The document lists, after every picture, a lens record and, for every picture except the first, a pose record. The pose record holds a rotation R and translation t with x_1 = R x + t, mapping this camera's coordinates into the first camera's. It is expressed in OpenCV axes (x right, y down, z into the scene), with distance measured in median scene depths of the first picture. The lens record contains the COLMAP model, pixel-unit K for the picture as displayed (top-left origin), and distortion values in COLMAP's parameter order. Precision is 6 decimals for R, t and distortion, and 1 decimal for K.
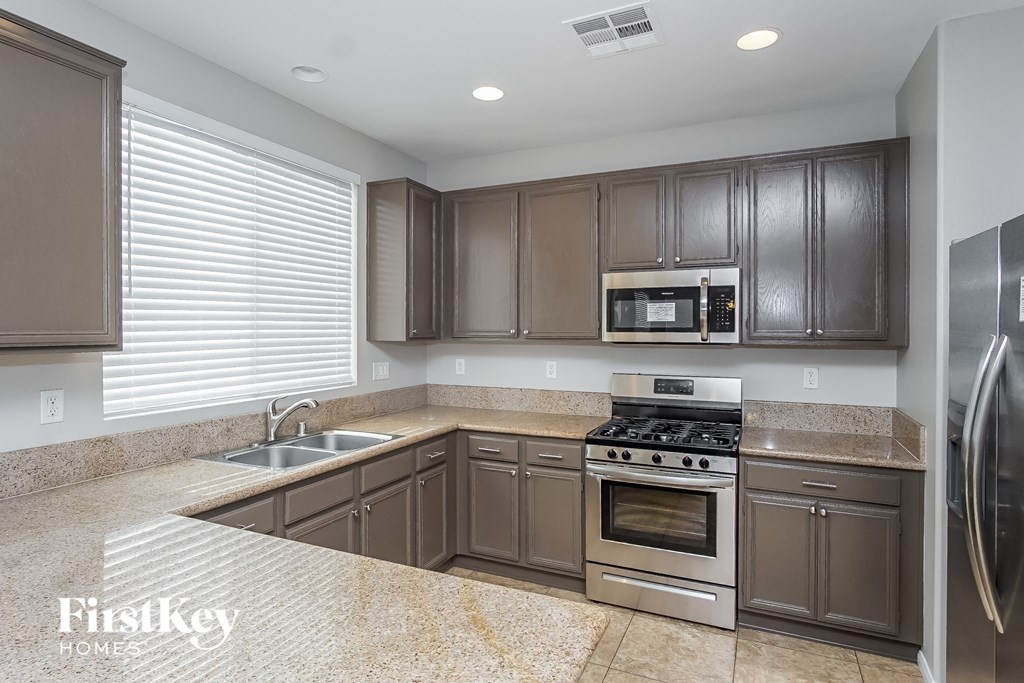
lens RADIAL K [[553.9, 0, 506.7], [0, 553.9, 332.3], [0, 0, 1]] dist [-0.003788, 0.000942]
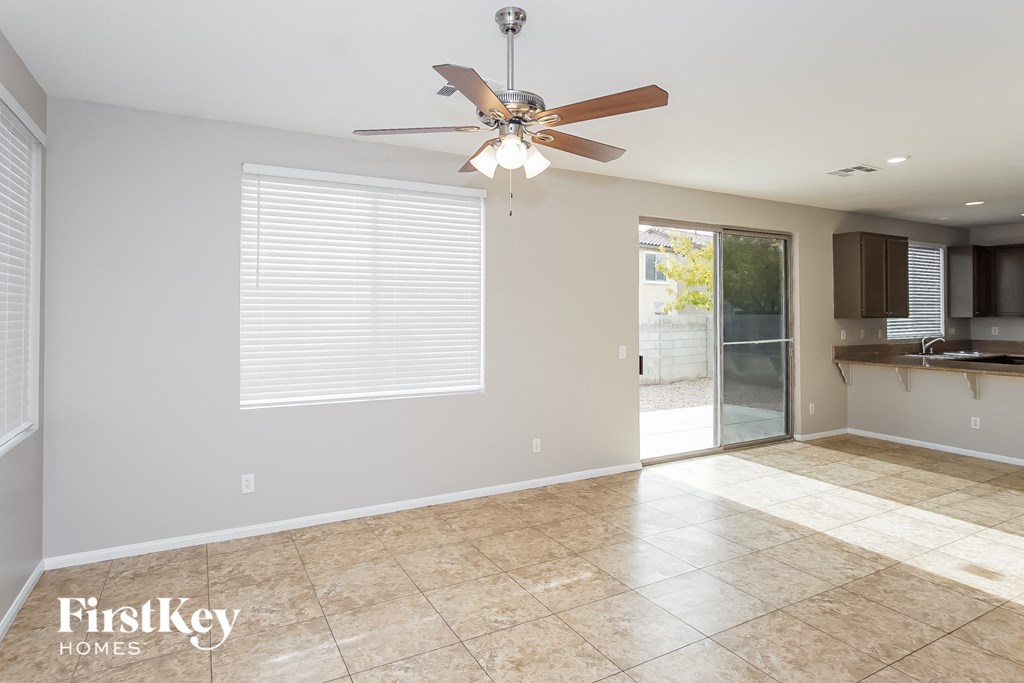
lens RADIAL K [[554.4, 0, 509.5], [0, 554.4, 312.6], [0, 0, 1]] dist [-0.004901, 0.002649]
pose [[0.807070, 0.000950, -0.590455, -0.364031], [-0.003469, 0.999989, -0.003132, 0.010495], [0.590446, 0.004576, 0.807064, -1.865151]]
